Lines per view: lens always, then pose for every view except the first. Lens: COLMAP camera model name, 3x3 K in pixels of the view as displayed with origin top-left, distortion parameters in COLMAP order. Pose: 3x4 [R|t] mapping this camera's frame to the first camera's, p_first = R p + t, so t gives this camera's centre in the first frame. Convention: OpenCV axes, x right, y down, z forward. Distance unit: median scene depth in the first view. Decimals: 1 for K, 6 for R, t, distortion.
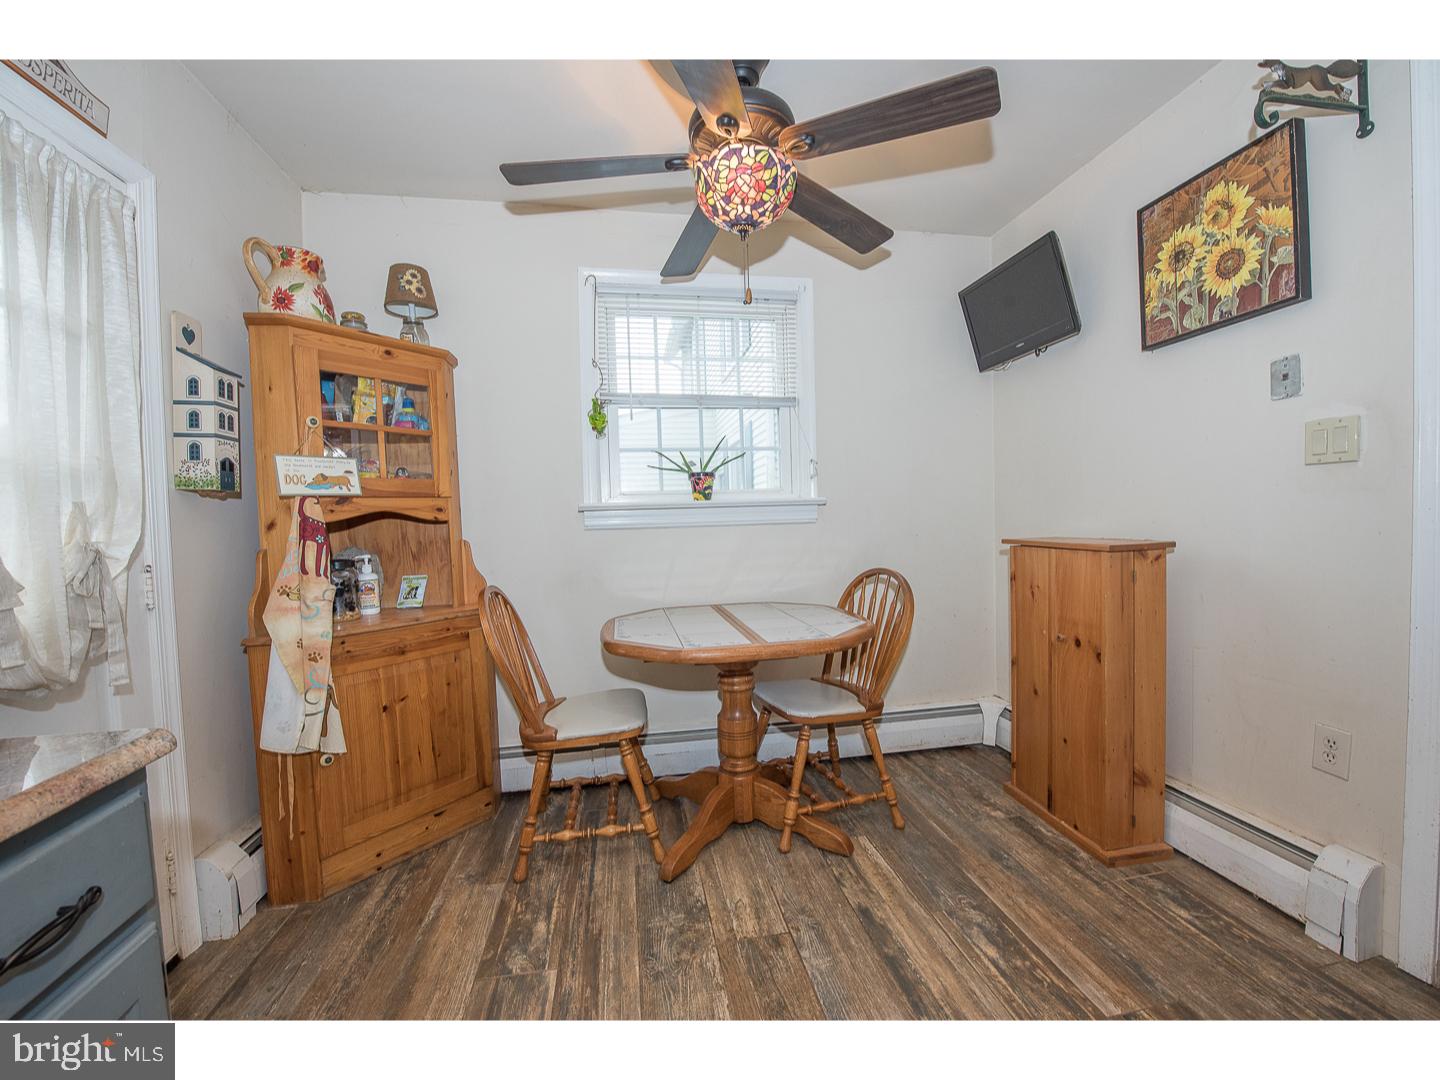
lens RADIAL K [[581.0, 0, 720.0], [0, 581.0, 540.0], [0, 0, 1]] dist [-0.008937, -0.003734]
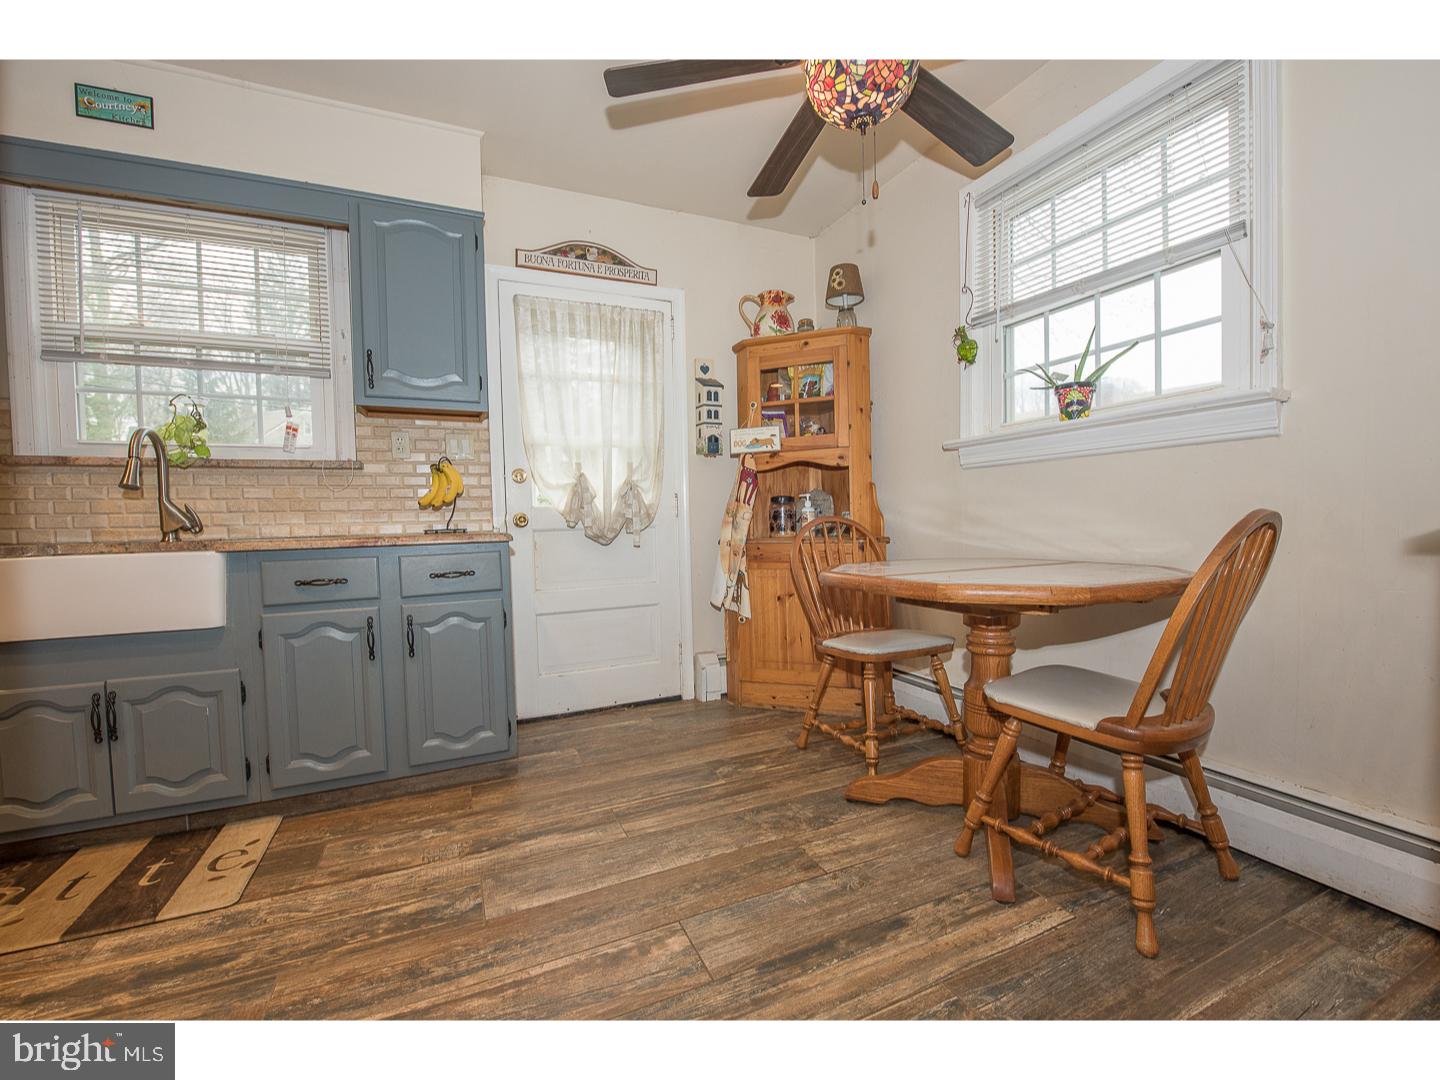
lens RADIAL K [[625.8, 0, 720.0], [0, 625.8, 540.0], [0, 0, 1]] dist [-0.000470, 0.000000]
pose [[0.231887, 0.053240, -0.971285, 0.919205], [-0.018195, 0.998564, 0.050392, 0.073797], [0.972573, 0.005988, 0.232522, 0.514588]]
